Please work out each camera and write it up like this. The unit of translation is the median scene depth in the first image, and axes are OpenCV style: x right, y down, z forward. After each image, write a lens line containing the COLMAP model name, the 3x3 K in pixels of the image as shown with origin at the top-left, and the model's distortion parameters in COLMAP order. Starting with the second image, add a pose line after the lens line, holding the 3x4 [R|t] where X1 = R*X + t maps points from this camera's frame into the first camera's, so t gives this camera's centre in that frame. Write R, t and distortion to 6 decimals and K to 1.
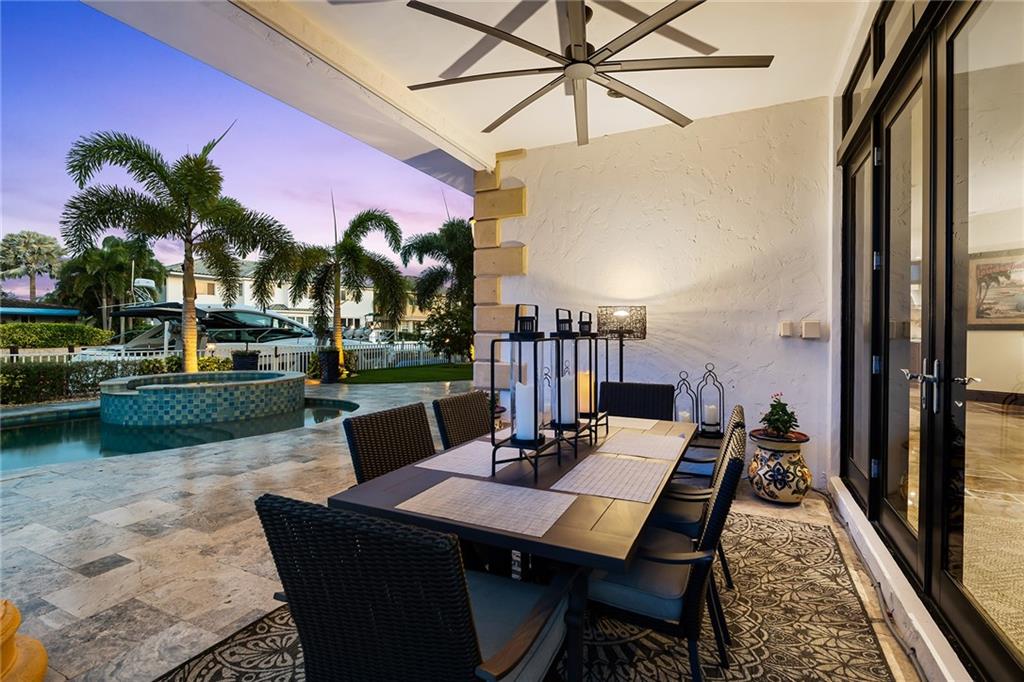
lens RADIAL K [[479.6, 0, 514.4], [0, 479.6, 334.0], [0, 0, 1]] dist [0.010794, -0.009121]
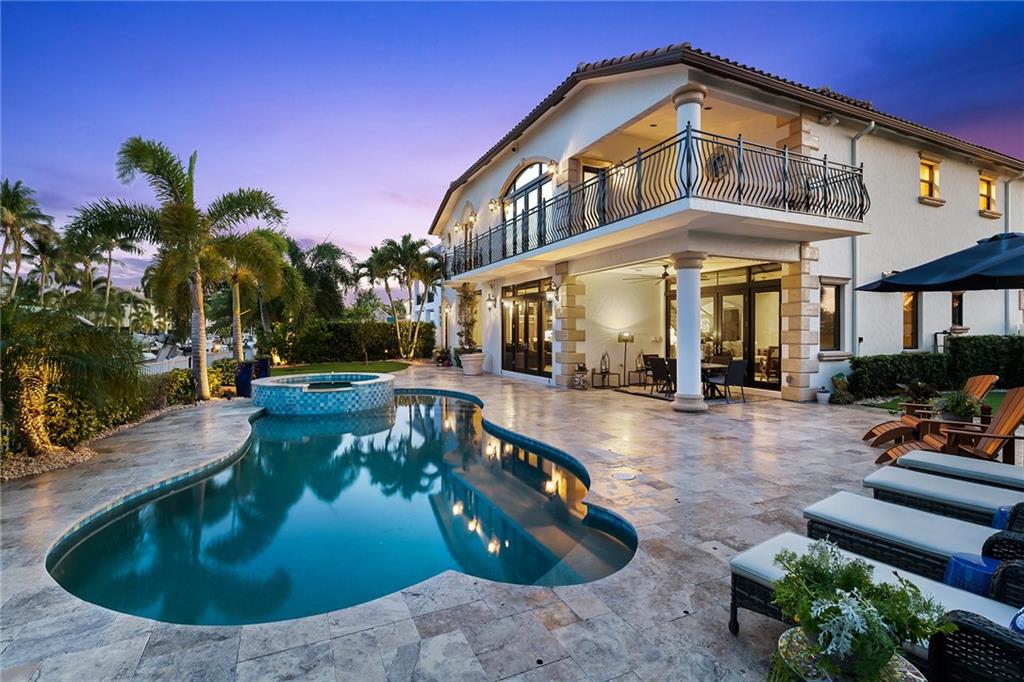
lens RADIAL K [[479.6, 0, 514.4], [0, 479.6, 334.0], [0, 0, 1]] dist [0.010794, -0.009121]
pose [[0.632849, -0.008436, 0.774229, -2.546624], [0.006806, 0.999963, 0.005333, -0.064247], [-0.774245, 0.001894, 0.632883, -0.402277]]
